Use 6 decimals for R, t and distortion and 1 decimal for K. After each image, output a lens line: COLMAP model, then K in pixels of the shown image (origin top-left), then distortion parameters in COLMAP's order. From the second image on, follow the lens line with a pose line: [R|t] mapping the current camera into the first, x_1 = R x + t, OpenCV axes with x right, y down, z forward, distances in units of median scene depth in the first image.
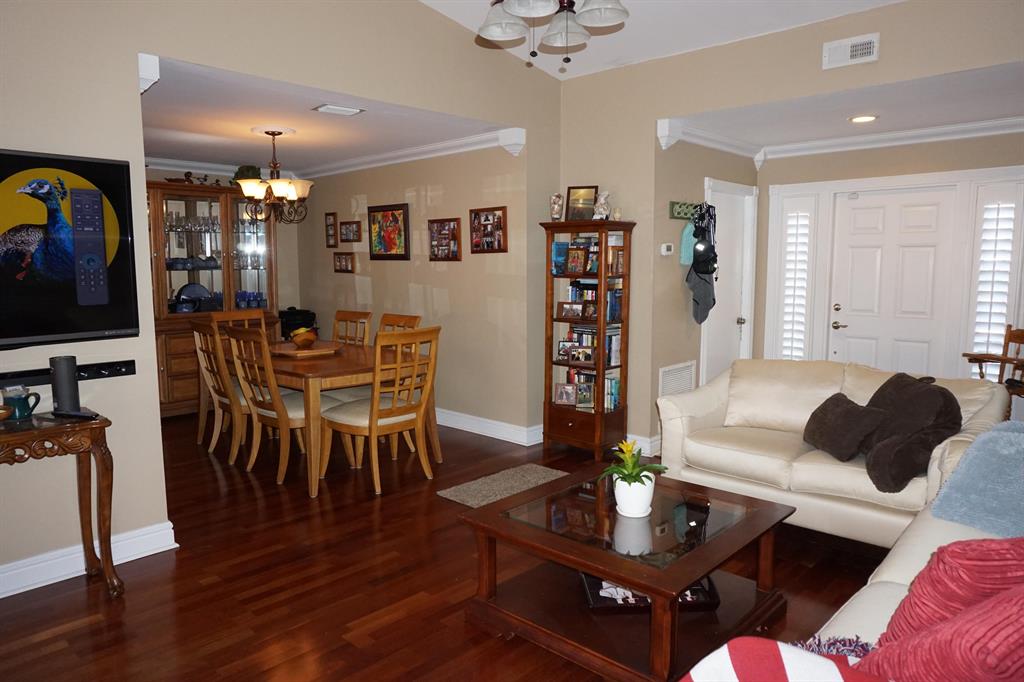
lens RADIAL K [[678.8, 0, 520.2], [0, 678.8, 343.2], [0, 0, 1]] dist [-0.053457, 0.027711]
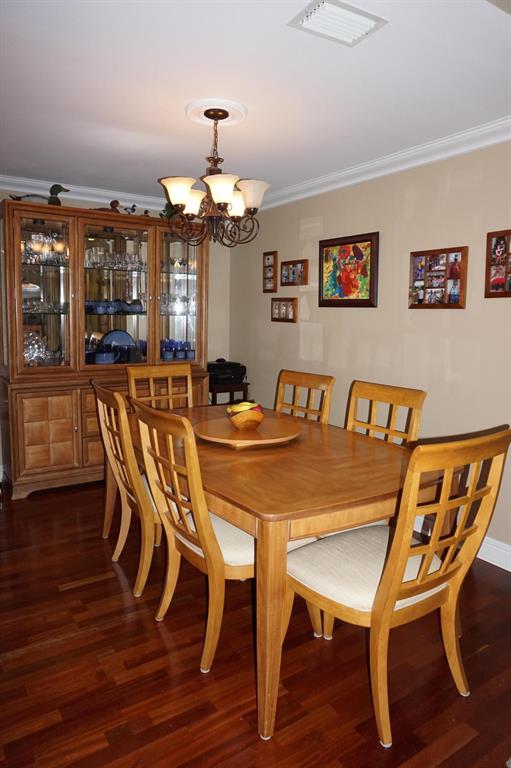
lens RADIAL K [[509.1, 0, 256.1], [0, 509.1, 382.1], [0, 0, 1]] dist [-0.053457, 0.027711]
pose [[0.971806, 0.047813, -0.230882, -0.155689], [-0.045766, 0.998851, 0.014217, -0.039543], [0.231296, -0.003249, 0.972878, 0.405062]]
